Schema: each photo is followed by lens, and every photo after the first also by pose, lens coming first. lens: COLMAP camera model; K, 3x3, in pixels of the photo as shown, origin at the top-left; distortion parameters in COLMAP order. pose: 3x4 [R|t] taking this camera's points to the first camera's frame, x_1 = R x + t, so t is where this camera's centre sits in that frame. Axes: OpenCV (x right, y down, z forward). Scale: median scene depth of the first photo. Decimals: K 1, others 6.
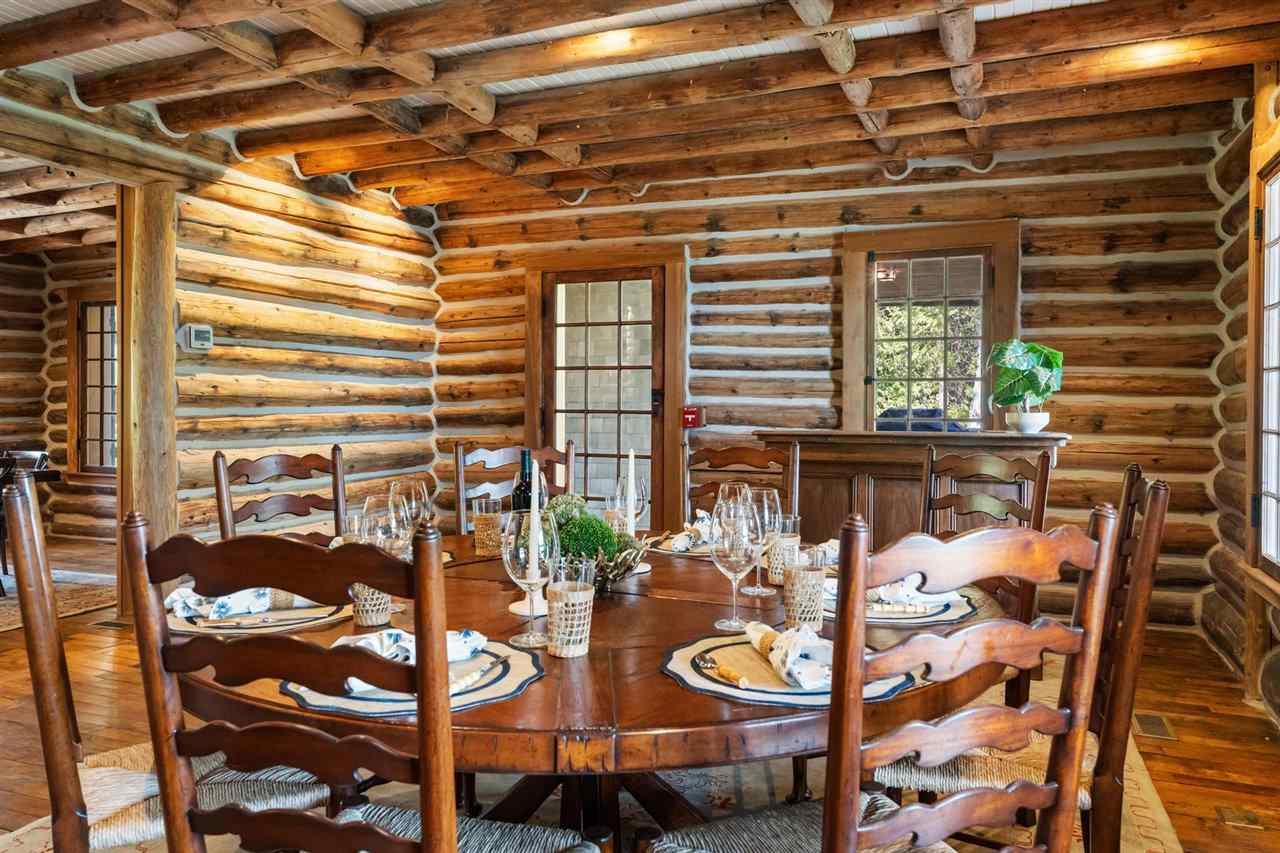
lens RADIAL K [[881.3, 0, 630.6], [0, 881.3, 413.2], [0, 0, 1]] dist [-0.001206, 0.008567]
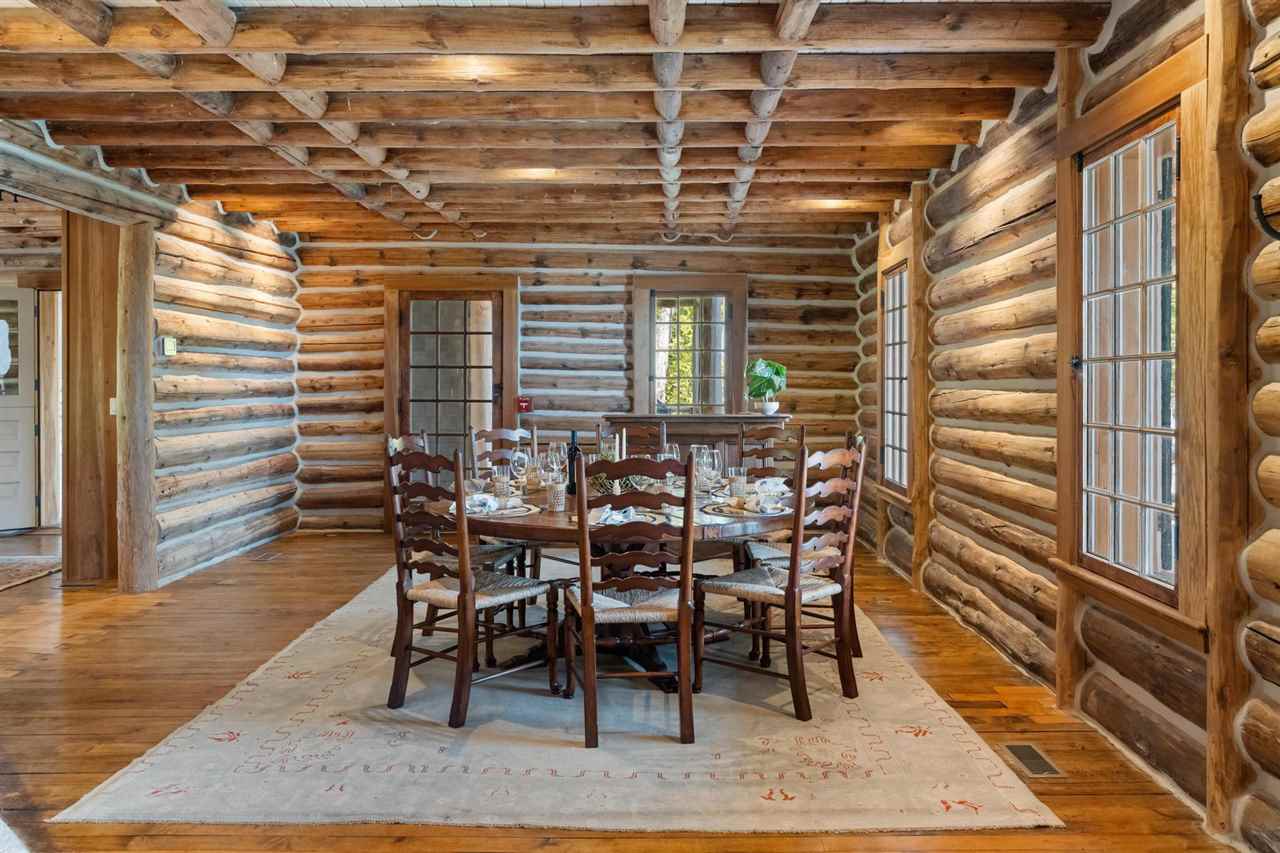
lens RADIAL K [[881.3, 0, 625.8], [0, 881.3, 386.5], [0, 0, 1]] dist [-0.001206, 0.008567]
pose [[0.935150, -0.004194, 0.354227, -0.293416], [0.006248, 0.999970, -0.004657, -0.017761], [-0.354197, 0.006569, 0.935148, -0.351597]]
